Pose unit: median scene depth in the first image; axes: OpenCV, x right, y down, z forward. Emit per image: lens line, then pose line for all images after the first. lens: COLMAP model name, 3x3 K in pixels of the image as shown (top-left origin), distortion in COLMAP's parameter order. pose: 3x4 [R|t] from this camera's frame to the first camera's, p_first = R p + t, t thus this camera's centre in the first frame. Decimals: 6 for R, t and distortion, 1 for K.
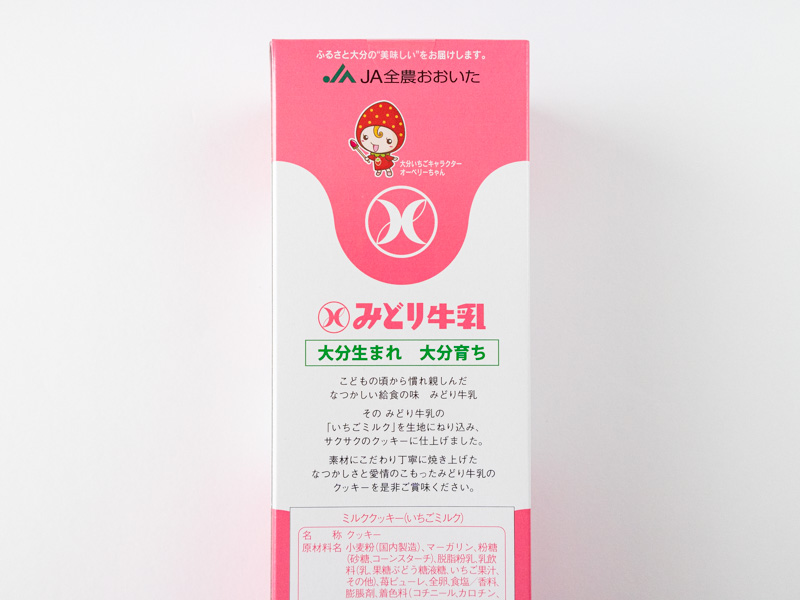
lens RADIAL K [[549.1, 0, 402.4], [0, 549.1, 301.3], [0, 0, 1]] dist [0.009986, 0.005437]
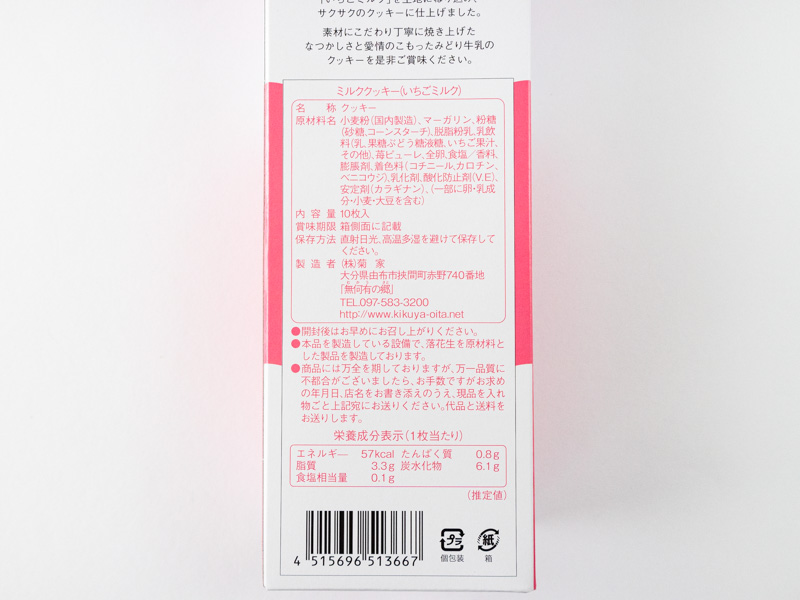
lens RADIAL K [[549.1, 0, 397.2], [0, 549.1, 299.7], [0, 0, 1]] dist [0.009986, 0.005437]
pose [[0.999900, -0.002040, -0.014021, 0.010995], [0.001942, 0.999973, -0.007017, 0.770738], [0.014035, 0.006989, 0.999877, 0.030521]]
